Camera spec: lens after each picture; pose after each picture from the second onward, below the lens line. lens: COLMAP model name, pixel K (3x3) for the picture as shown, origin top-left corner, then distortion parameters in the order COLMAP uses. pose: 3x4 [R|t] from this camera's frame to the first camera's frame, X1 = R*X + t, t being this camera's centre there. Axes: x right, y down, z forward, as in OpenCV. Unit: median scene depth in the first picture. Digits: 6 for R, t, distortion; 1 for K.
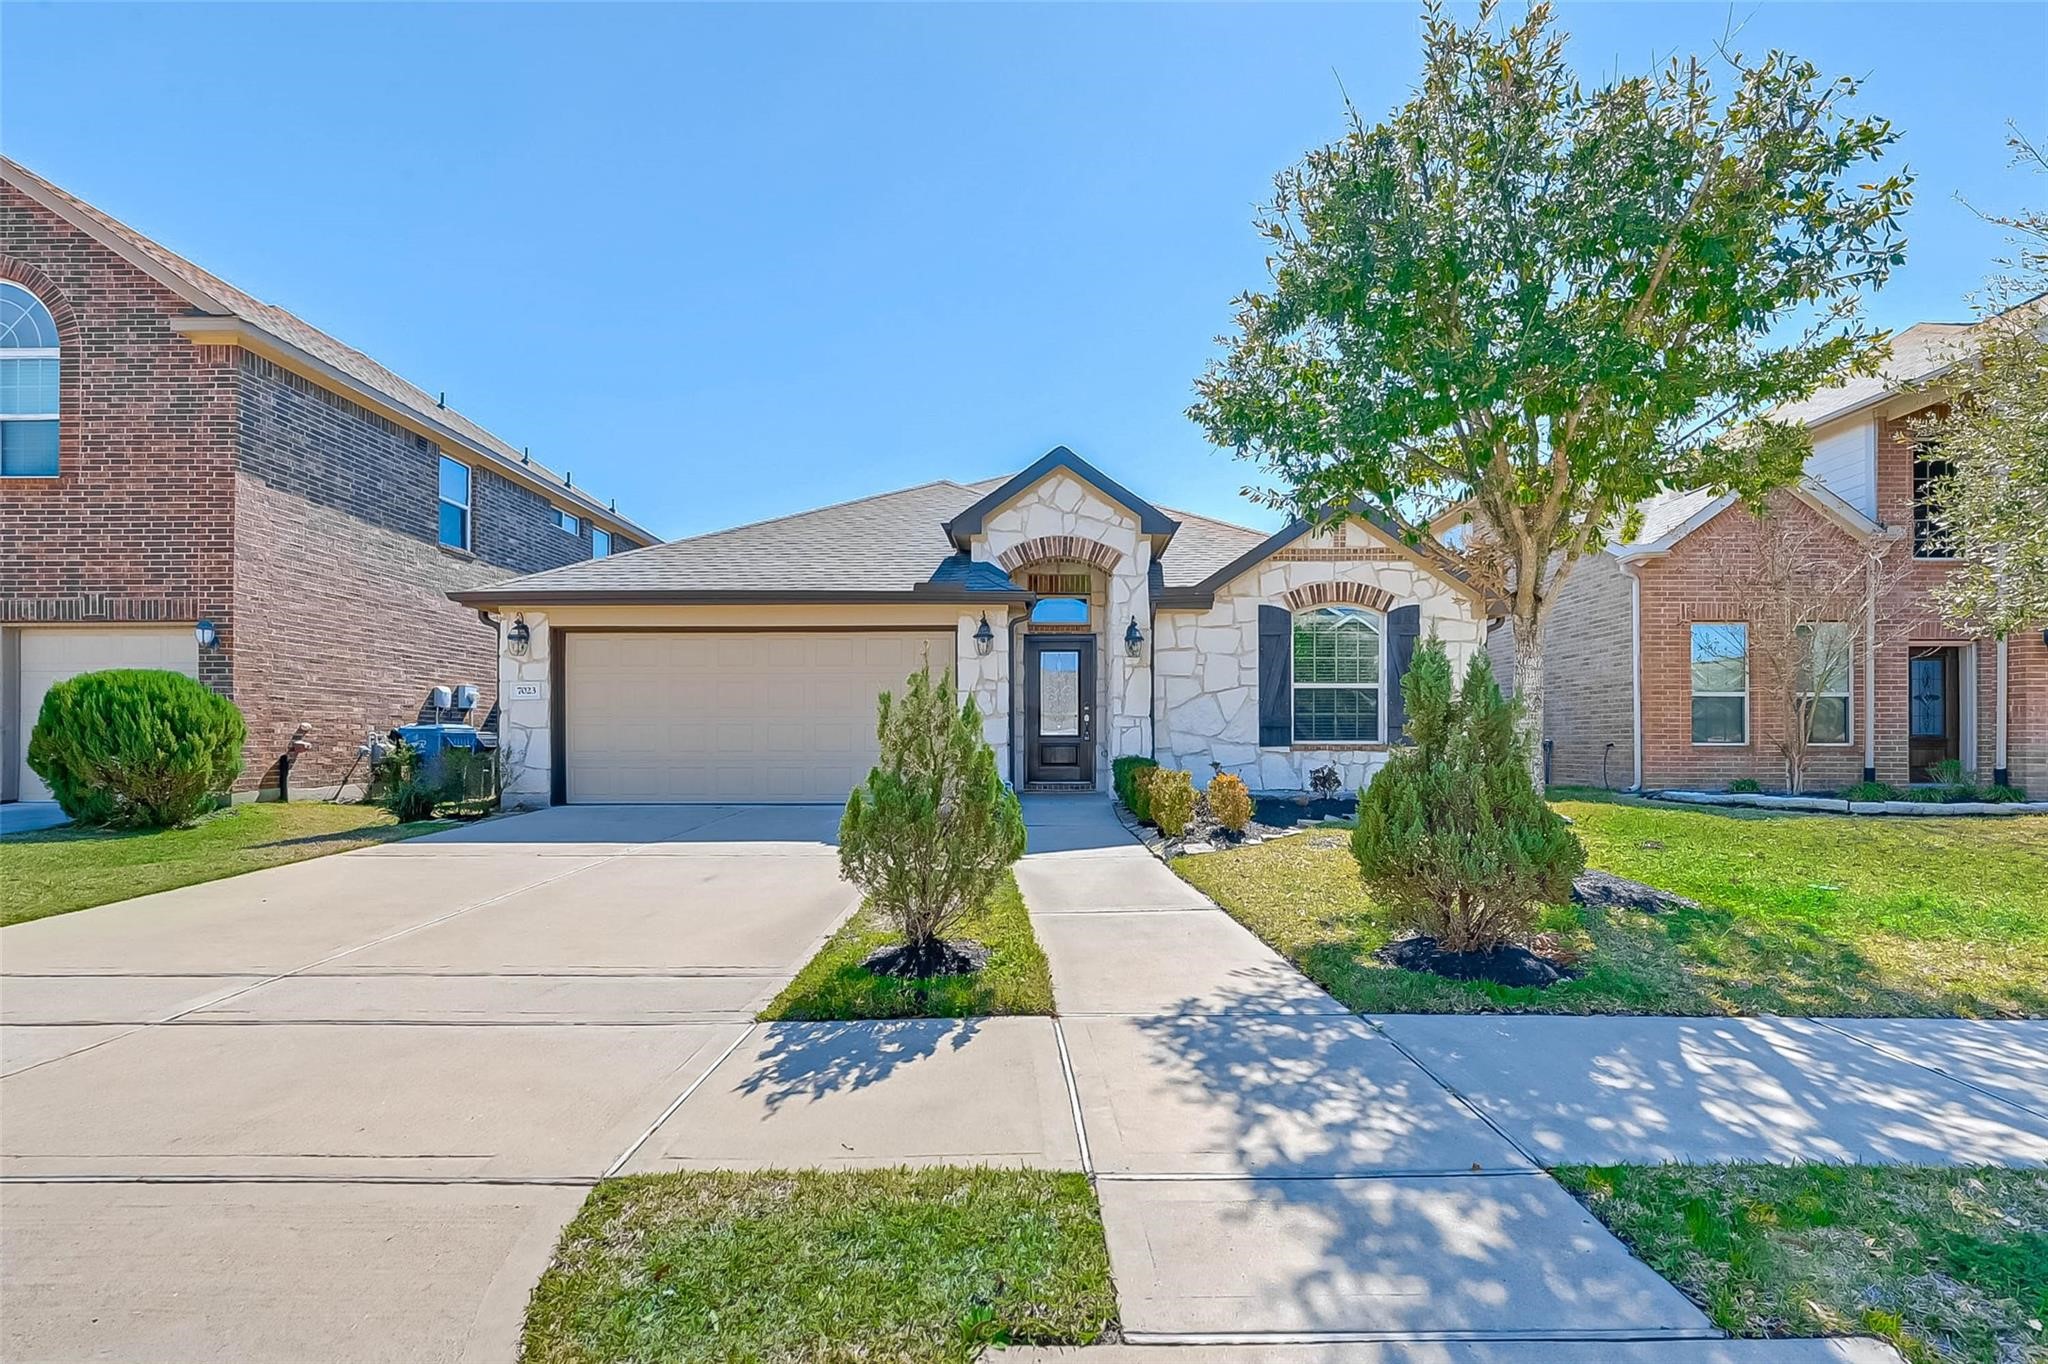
lens RADIAL K [[708.9, 0, 1020.7], [0, 708.9, 710.5], [0, 0, 1]] dist [-0.000354, -0.000053]
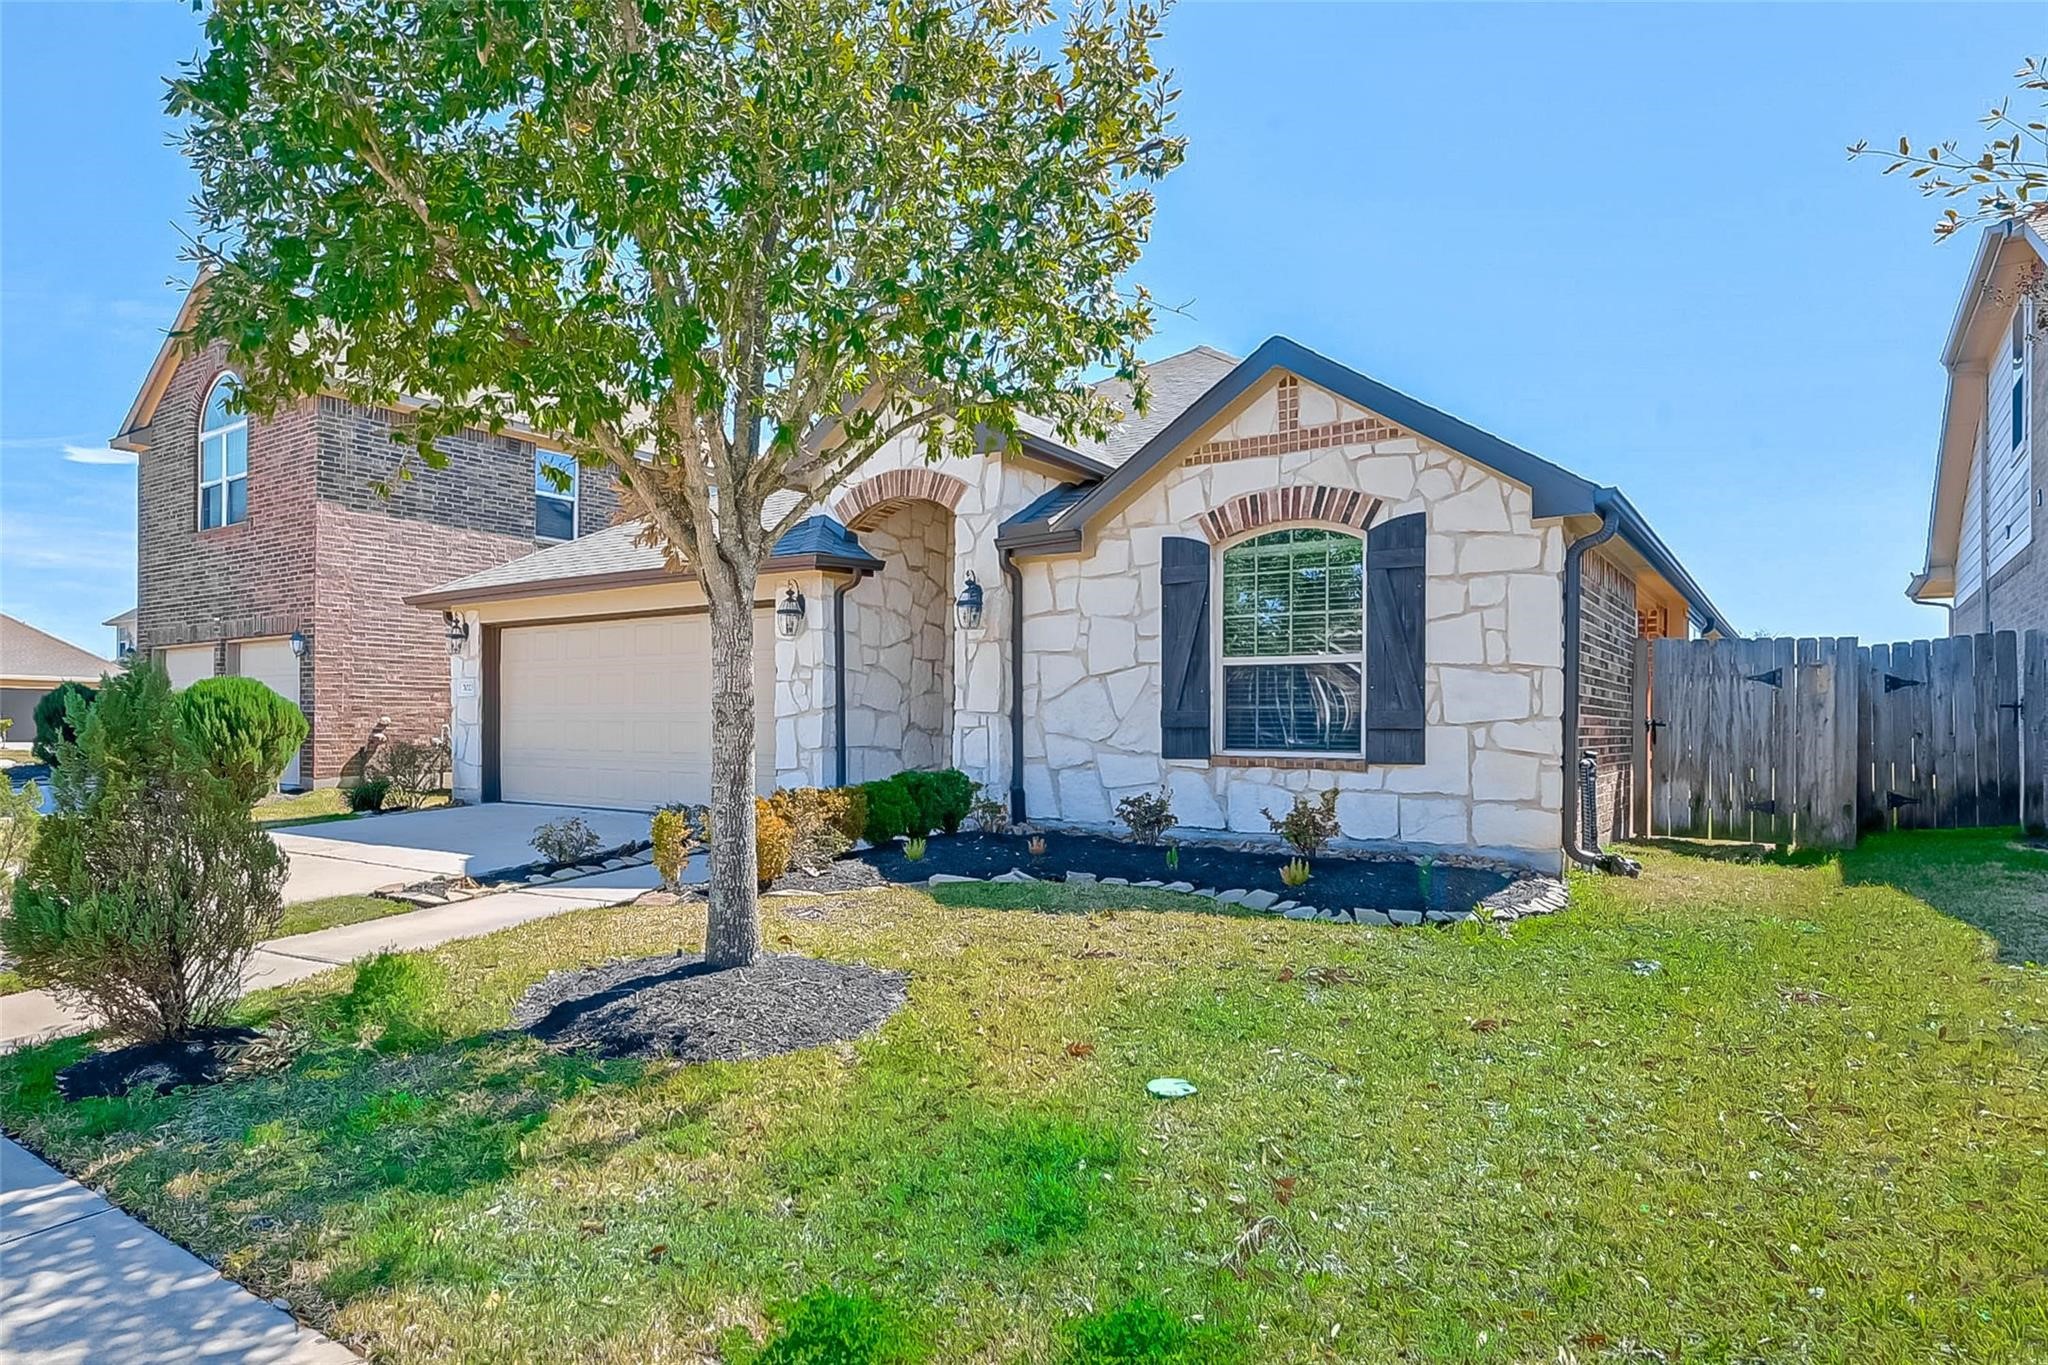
lens RADIAL K [[975.1, 0, 1019.3], [0, 975.1, 682.3], [0, 0, 1]] dist [0.002929, 0.000285]
pose [[0.869248, -0.016399, -0.494105, 0.658911], [0.017380, 0.999846, -0.002609, -0.017813], [0.494072, -0.006320, 0.869398, 0.167537]]
